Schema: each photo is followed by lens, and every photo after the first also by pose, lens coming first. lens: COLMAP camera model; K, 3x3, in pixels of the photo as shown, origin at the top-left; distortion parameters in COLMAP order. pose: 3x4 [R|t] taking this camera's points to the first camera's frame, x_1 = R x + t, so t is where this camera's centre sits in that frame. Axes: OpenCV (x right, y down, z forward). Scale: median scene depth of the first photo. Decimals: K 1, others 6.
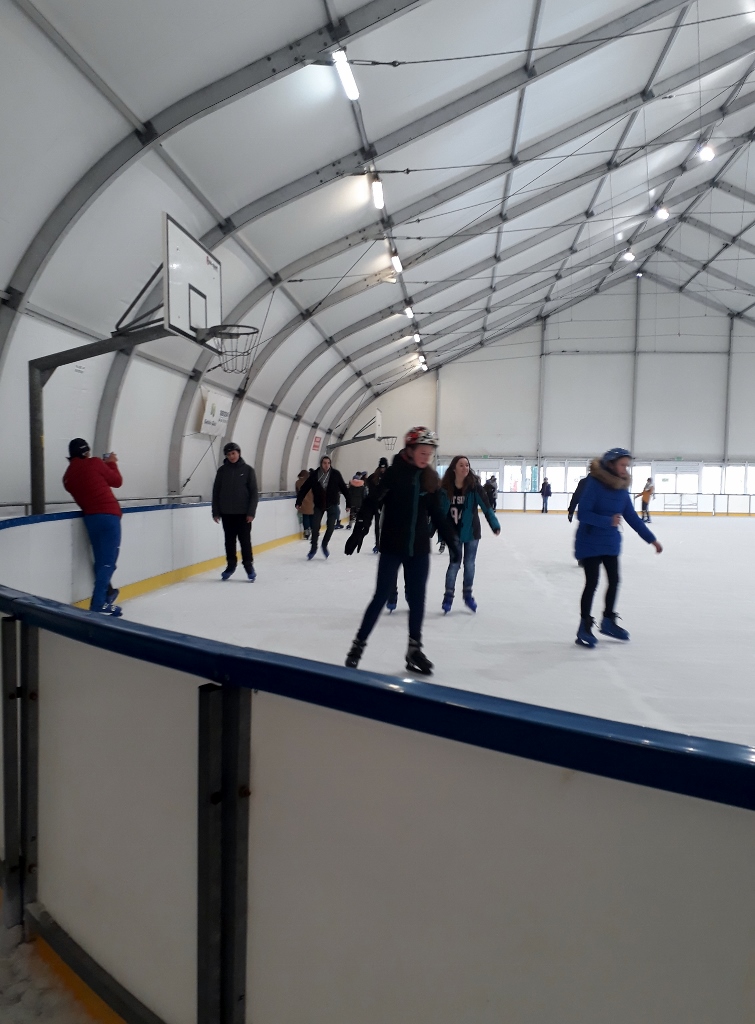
lens RADIAL K [[844.3, 0, 390.1], [0, 844.3, 541.9], [0, 0, 1]] dist [0.079605, -0.090694]
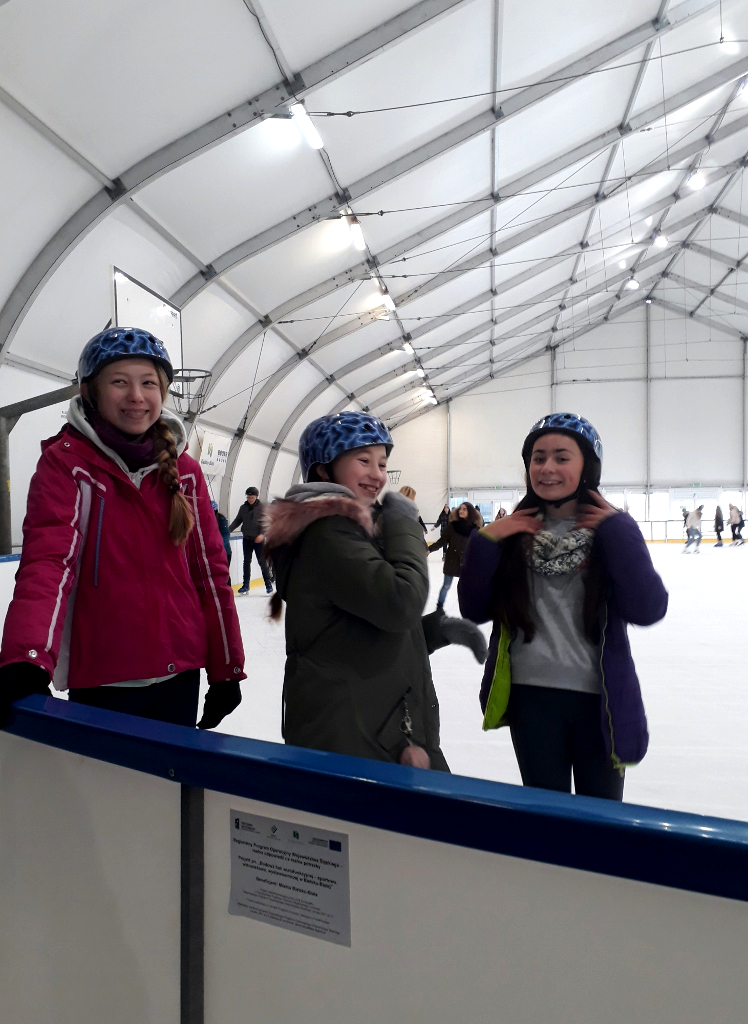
lens RADIAL K [[856.5, 0, 389.9], [0, 856.5, 540.5], [0, 0, 1]] dist [0.085421, -0.097852]
pose [[0.998900, -0.024889, -0.039740, 0.037127], [0.023189, 0.998820, -0.042676, 0.001609], [0.040756, 0.041707, 0.998298, -0.011799]]
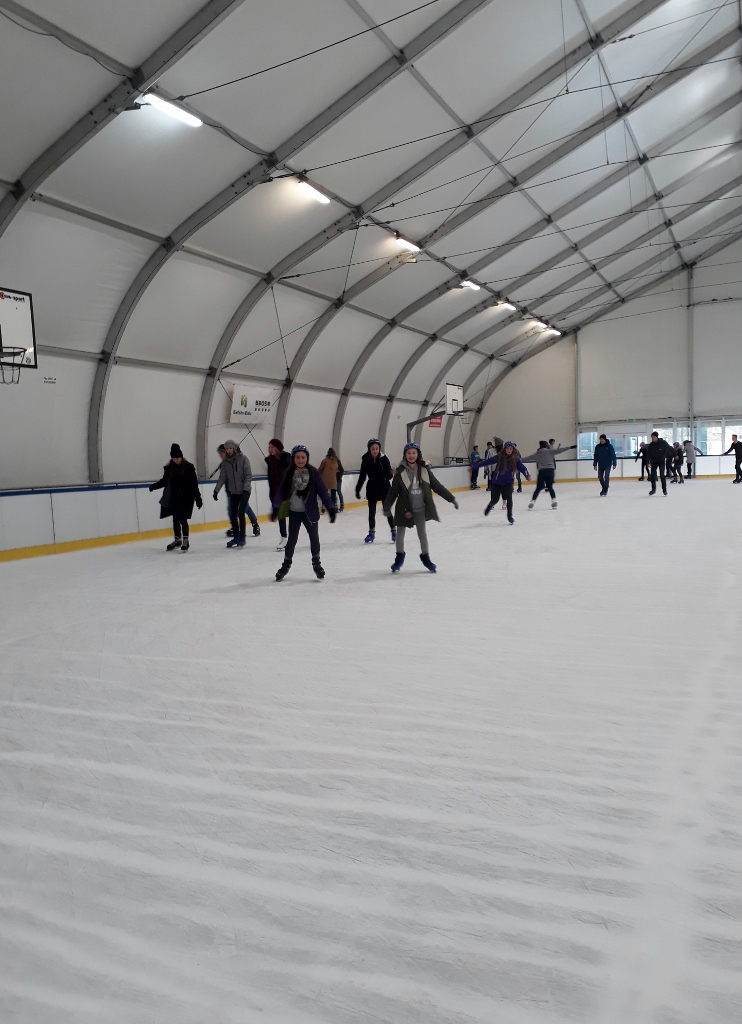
lens RADIAL K [[870.6, 0, 388.3], [0, 870.6, 540.1], [0, 0, 1]] dist [0.085497, -0.109337]
pose [[0.943557, -0.016884, -0.330780, 0.288364], [0.025389, 0.999448, 0.021408, 0.006142], [0.330237, -0.028597, 0.943465, -0.018228]]
